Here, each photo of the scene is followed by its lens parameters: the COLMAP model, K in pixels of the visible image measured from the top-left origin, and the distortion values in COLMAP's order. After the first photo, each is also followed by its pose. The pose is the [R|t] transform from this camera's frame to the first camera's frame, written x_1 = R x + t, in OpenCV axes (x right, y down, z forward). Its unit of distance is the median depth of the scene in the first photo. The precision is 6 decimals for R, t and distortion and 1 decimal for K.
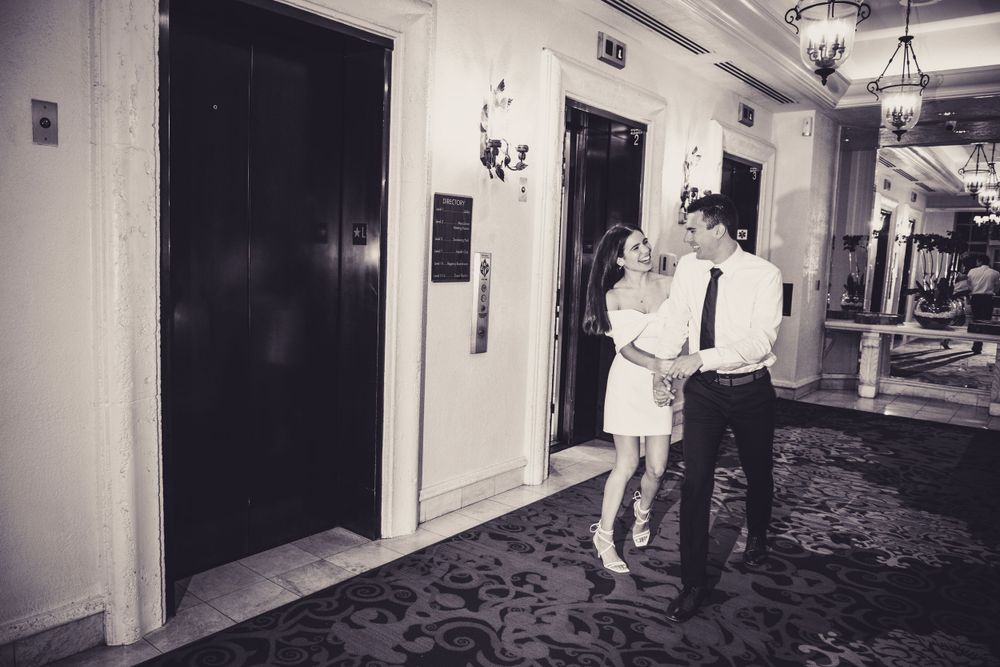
lens RADIAL K [[728.1, 0, 477.9], [0, 728.1, 331.8], [0, 0, 1]] dist [-0.055679, 0.022572]
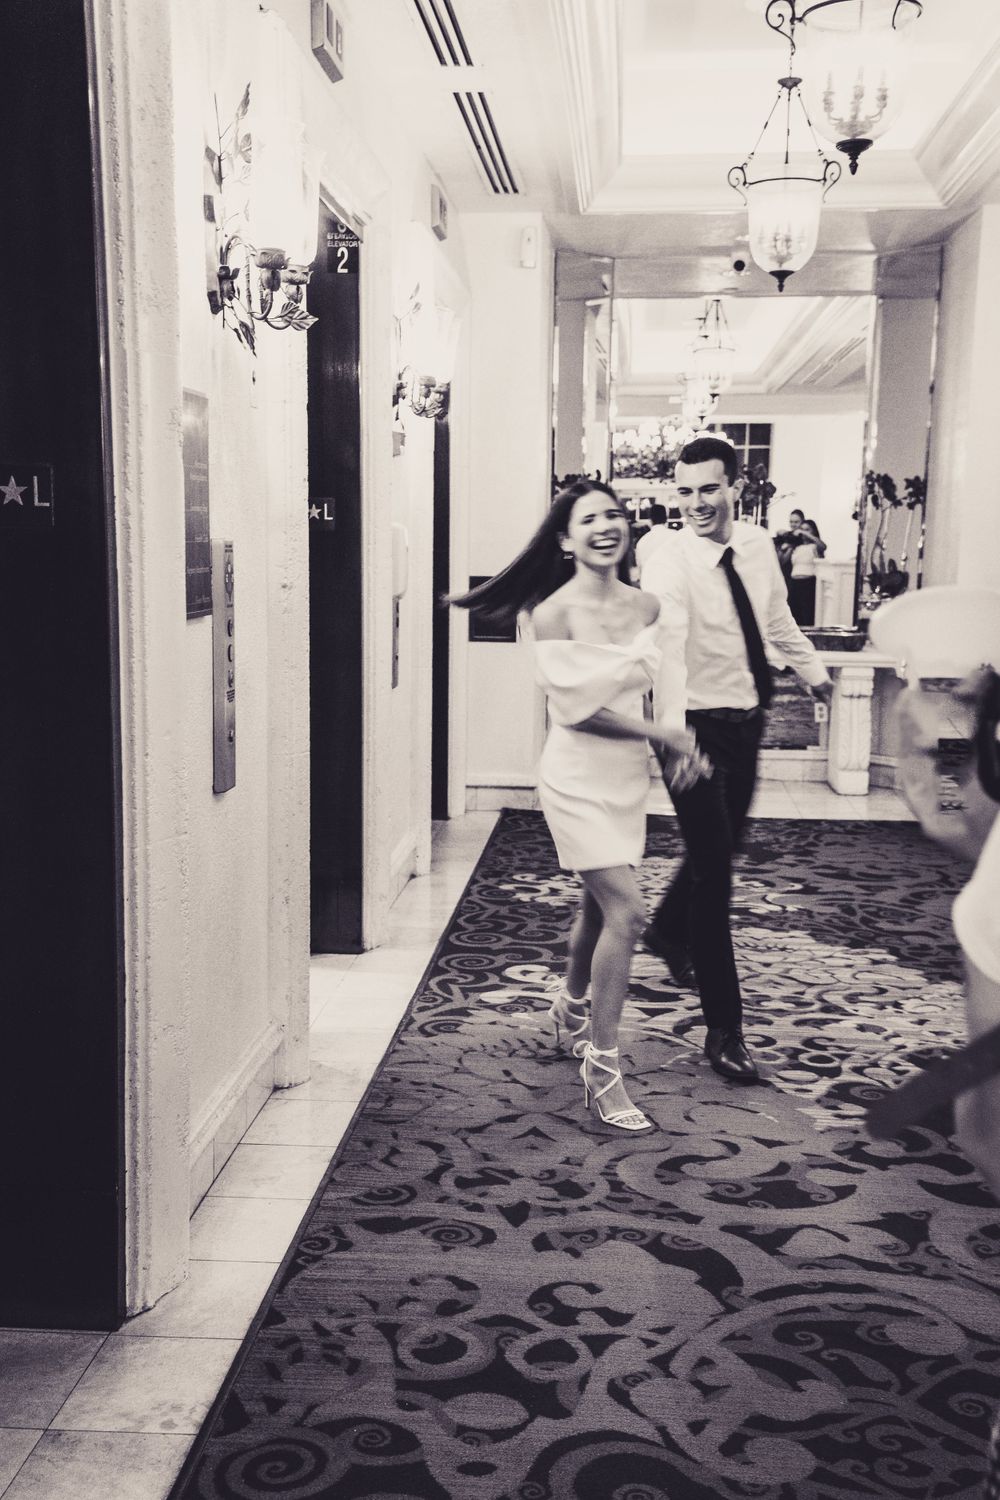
lens RADIAL K [[1590.3, 0, 501.7], [0, 1590.3, 763.9], [0, 0, 1]] dist [0.136328, 0.000000]
pose [[0.821407, -0.106010, 0.560404, -0.382894], [0.077542, 0.994208, 0.074415, -0.040834], [-0.565047, -0.017670, 0.824869, 0.195008]]
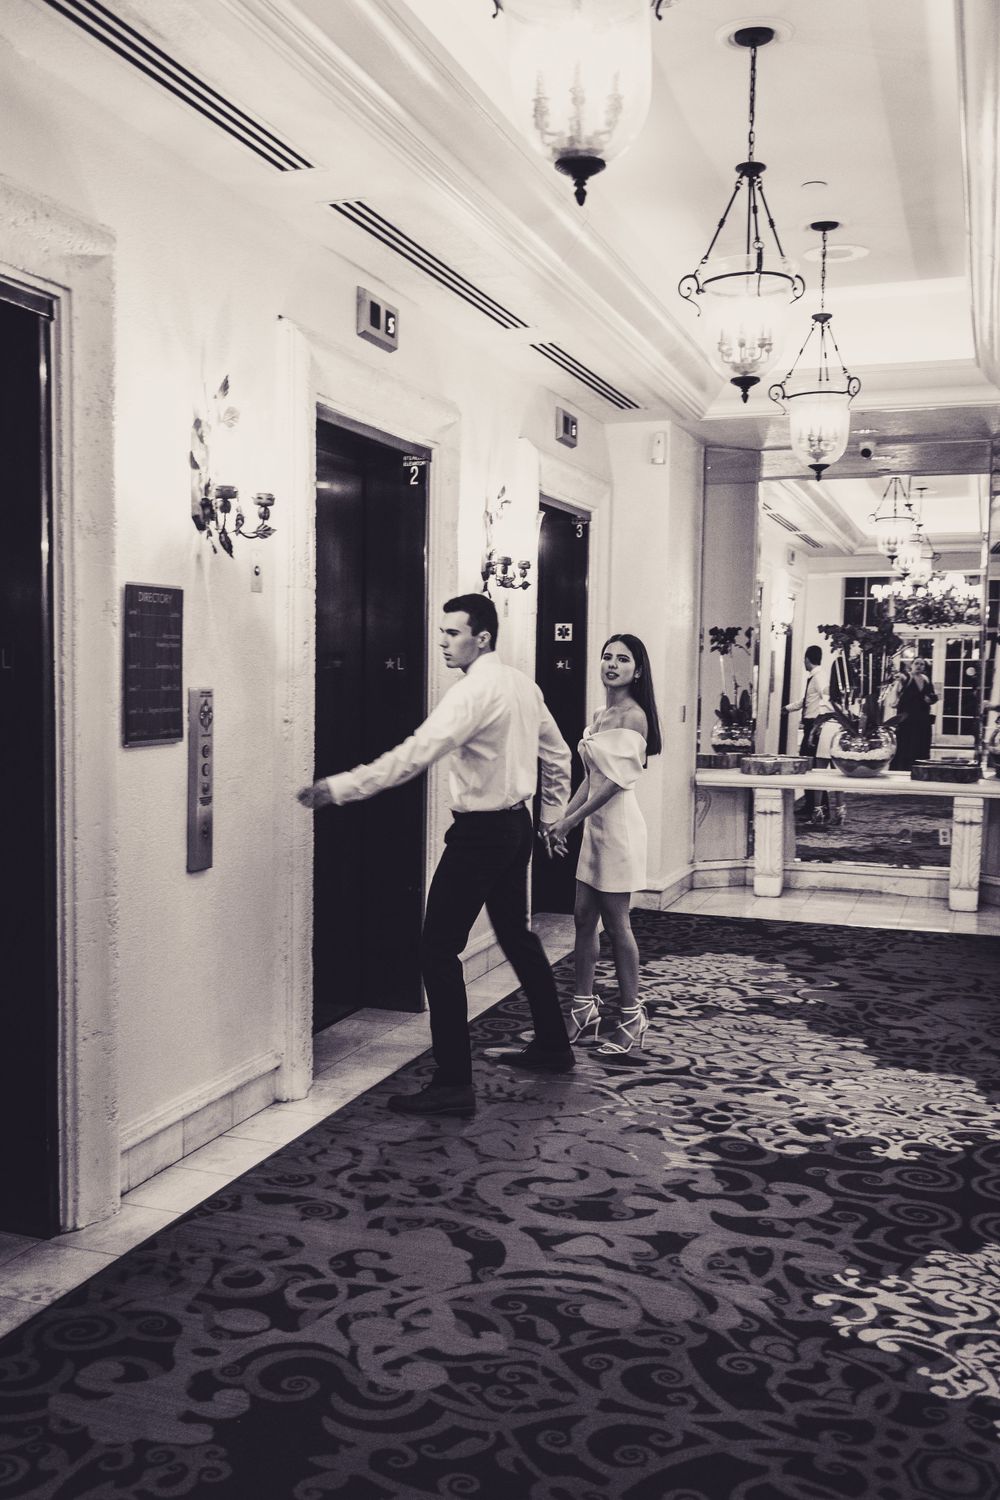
lens RADIAL K [[1395.9, 0, 450.9], [0, 1395.9, 780.6], [0, 0, 1]] dist [-0.001016, -0.004568]
pose [[0.946894, -0.049612, 0.317697, -0.158280], [0.055787, 0.998389, -0.010364, -0.017406], [-0.316671, 0.027537, 0.948136, -0.061439]]
